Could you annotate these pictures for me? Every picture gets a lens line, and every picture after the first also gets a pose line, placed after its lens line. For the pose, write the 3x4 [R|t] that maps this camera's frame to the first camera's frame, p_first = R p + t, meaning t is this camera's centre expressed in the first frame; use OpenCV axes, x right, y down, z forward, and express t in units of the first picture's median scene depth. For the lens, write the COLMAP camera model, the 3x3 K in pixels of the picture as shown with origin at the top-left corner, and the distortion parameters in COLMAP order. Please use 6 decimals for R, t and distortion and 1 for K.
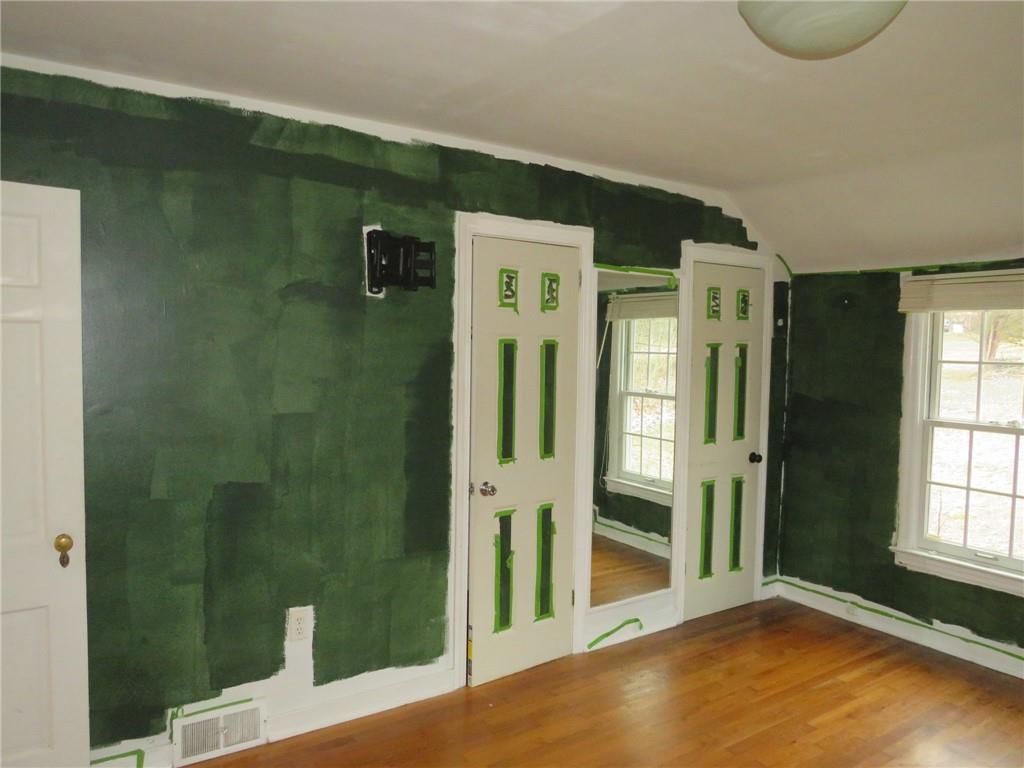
lens RADIAL K [[726.8, 0, 504.0], [0, 726.8, 389.2], [0, 0, 1]] dist [-0.026237, 0.002671]
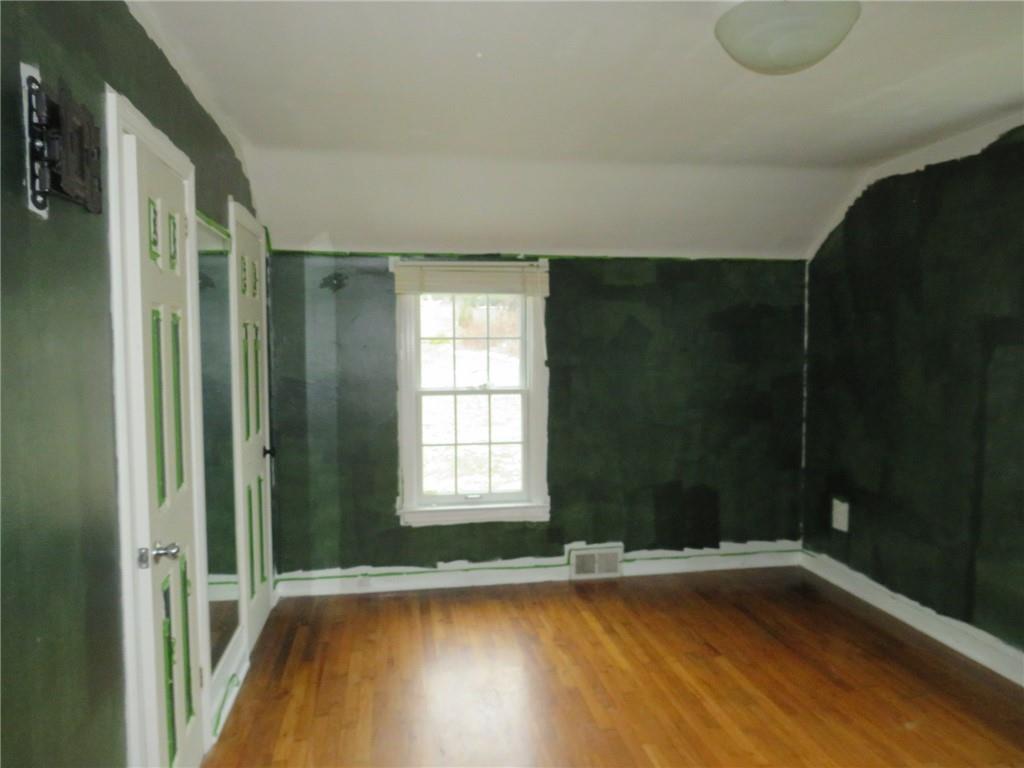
lens RADIAL K [[726.8, 0, 511.5], [0, 726.8, 387.2], [0, 0, 1]] dist [-0.026237, 0.002671]
pose [[0.401010, -0.076369, 0.912885, -0.255185], [0.067985, 0.996252, 0.053479, -0.008691], [-0.913547, 0.040616, 0.404699, 0.267608]]
